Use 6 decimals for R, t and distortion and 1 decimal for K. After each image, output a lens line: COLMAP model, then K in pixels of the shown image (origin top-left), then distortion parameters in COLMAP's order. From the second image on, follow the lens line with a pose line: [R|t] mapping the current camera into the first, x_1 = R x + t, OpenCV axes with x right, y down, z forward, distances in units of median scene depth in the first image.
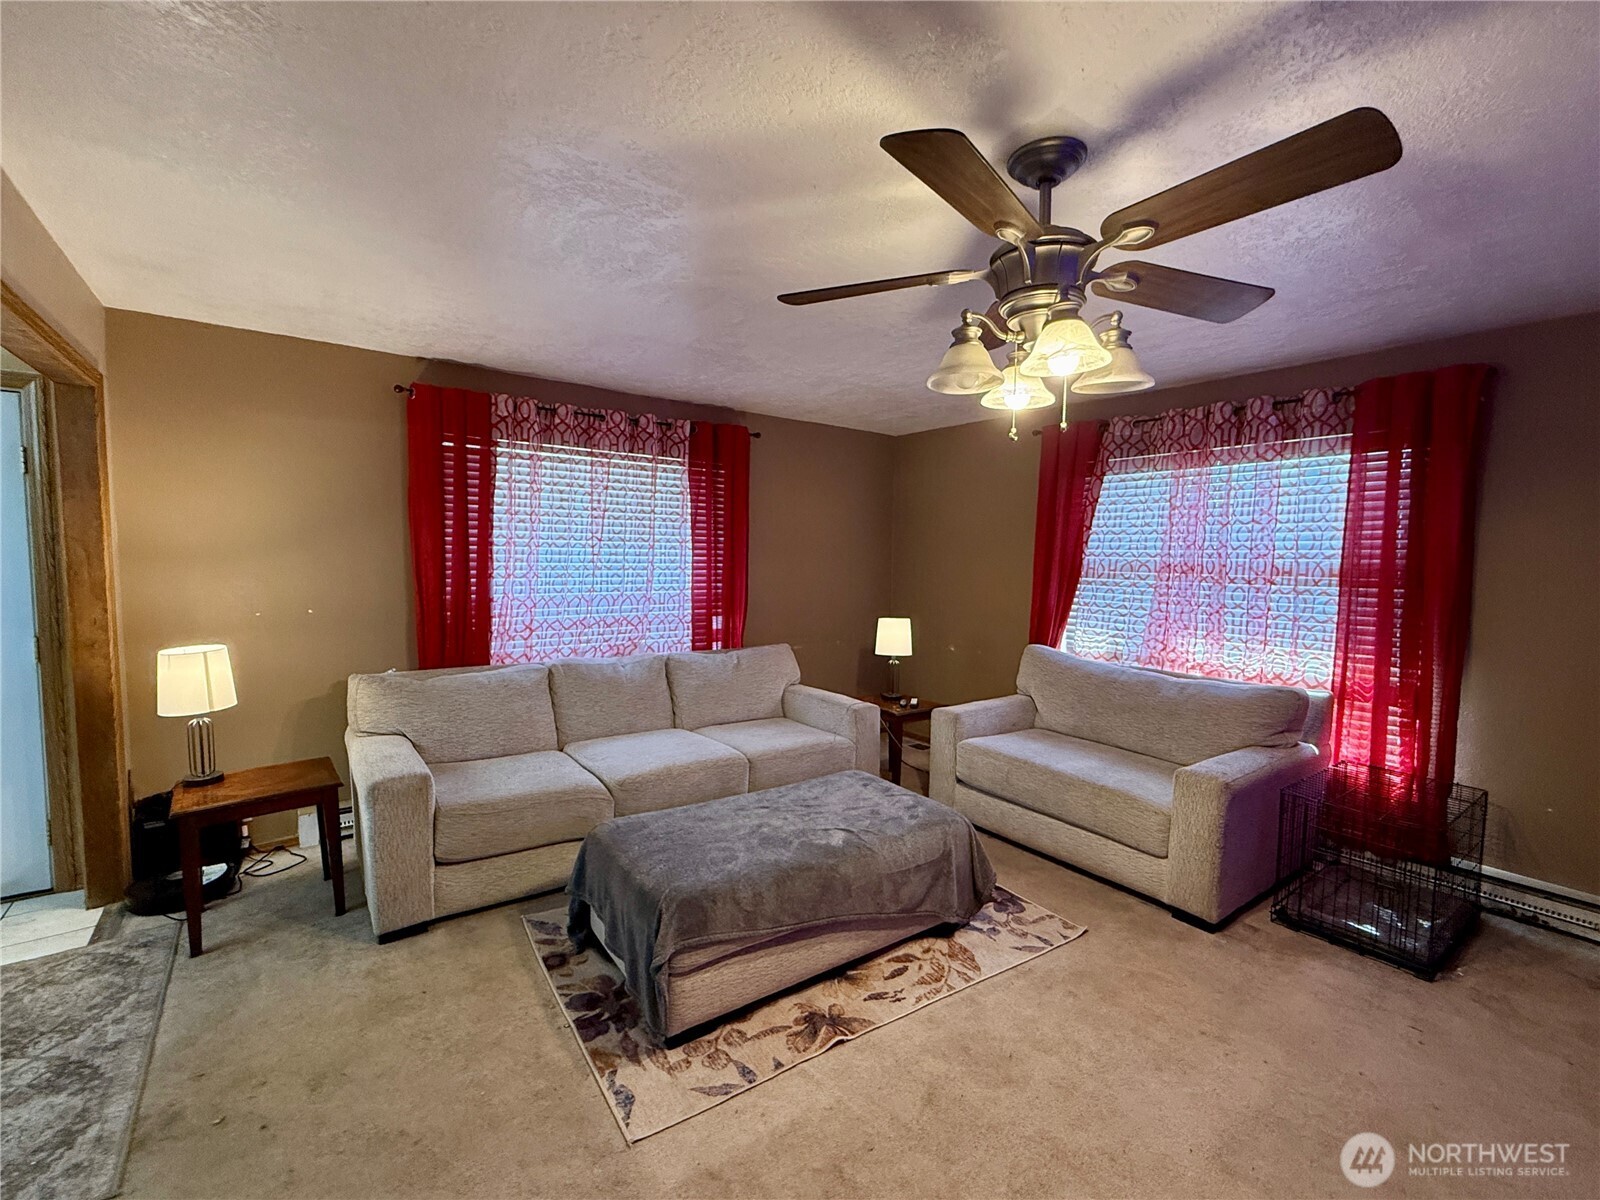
lens RADIAL K [[688.1, 0, 801.4], [0, 688.1, 610.3], [0, 0, 1]] dist [0.001972, 0.000553]
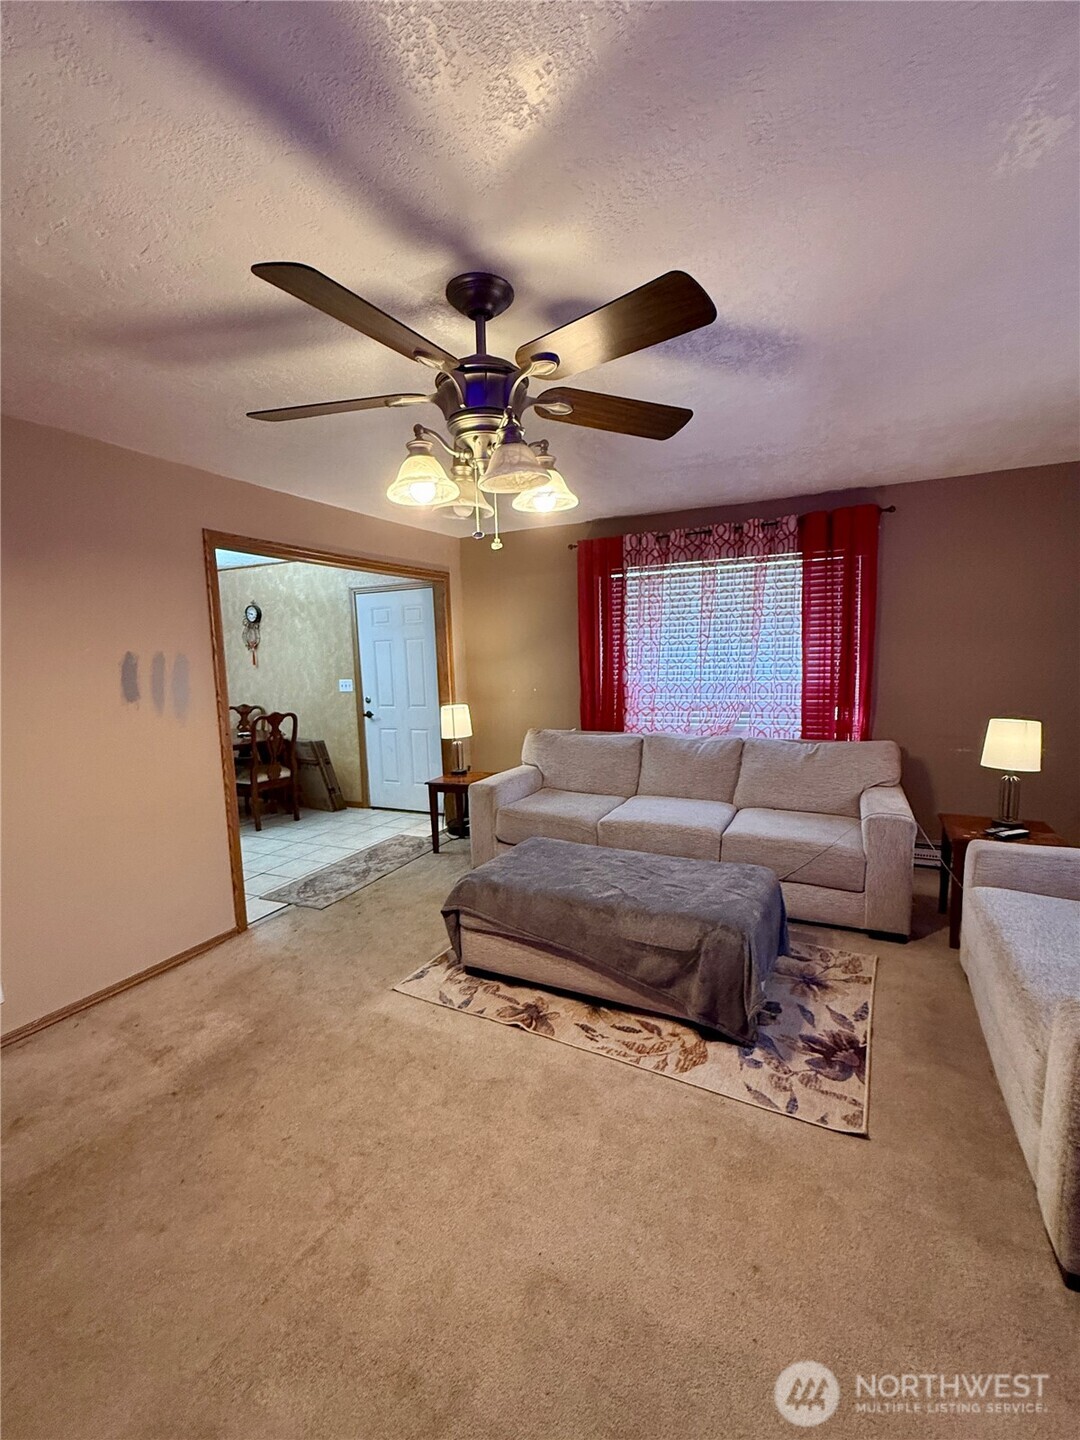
lens RADIAL K [[619.3, 0, 538.7], [0, 619.3, 728.3], [0, 0, 1]] dist [0.001972, 0.000553]
pose [[0.465497, 0.078626, -0.881550, 0.785745], [-0.034252, 0.996900, 0.070828, -0.015963], [0.884387, -0.002775, 0.466747, 0.358374]]
